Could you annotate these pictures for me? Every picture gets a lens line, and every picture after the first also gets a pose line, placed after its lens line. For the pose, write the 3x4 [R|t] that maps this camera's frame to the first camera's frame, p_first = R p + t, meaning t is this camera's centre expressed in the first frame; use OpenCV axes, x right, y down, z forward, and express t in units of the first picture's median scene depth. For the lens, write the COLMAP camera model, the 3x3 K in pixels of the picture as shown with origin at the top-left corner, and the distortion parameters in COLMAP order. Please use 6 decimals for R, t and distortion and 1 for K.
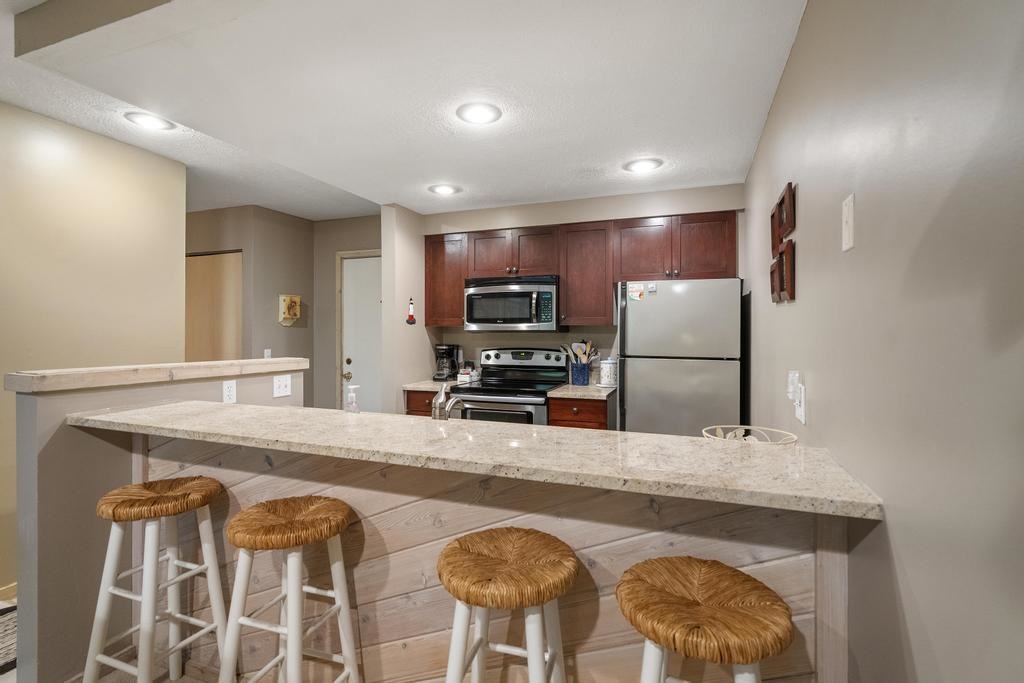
lens RADIAL K [[471.4, 0, 517.1], [0, 471.4, 340.8], [0, 0, 1]] dist [-0.002323, 0.003128]
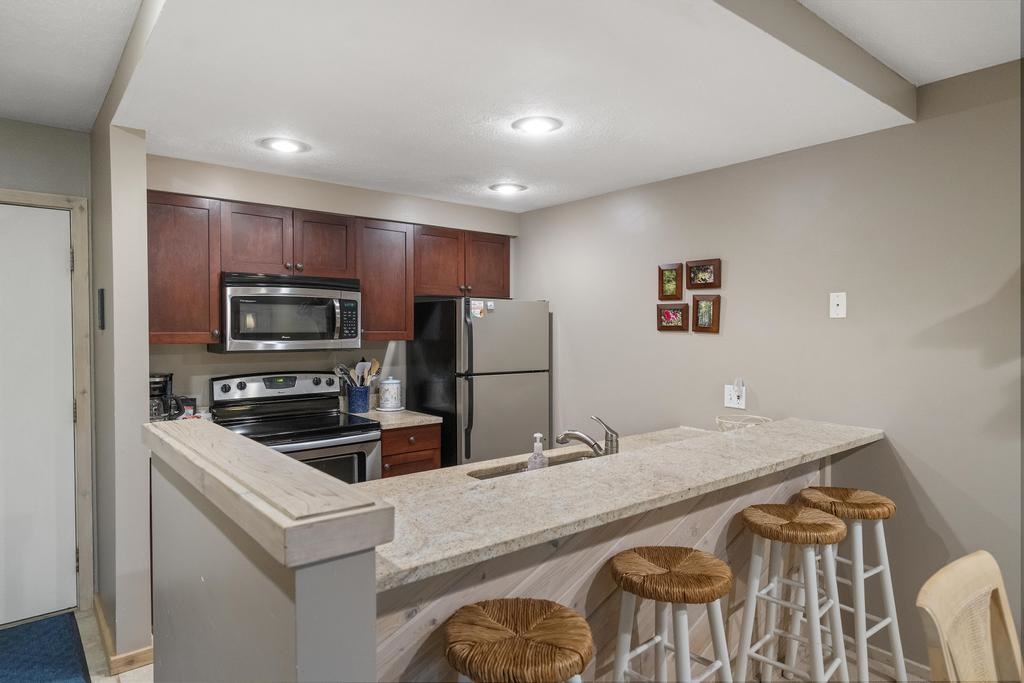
lens RADIAL K [[591.3, 0, 508.6], [0, 591.3, 344.1], [0, 0, 1]] dist [0.003400, 0.000168]
pose [[0.505593, -0.024706, 0.862419, -0.660302], [0.014827, 0.999691, 0.019947, -0.044859], [-0.862645, 0.002702, 0.505803, 0.263939]]
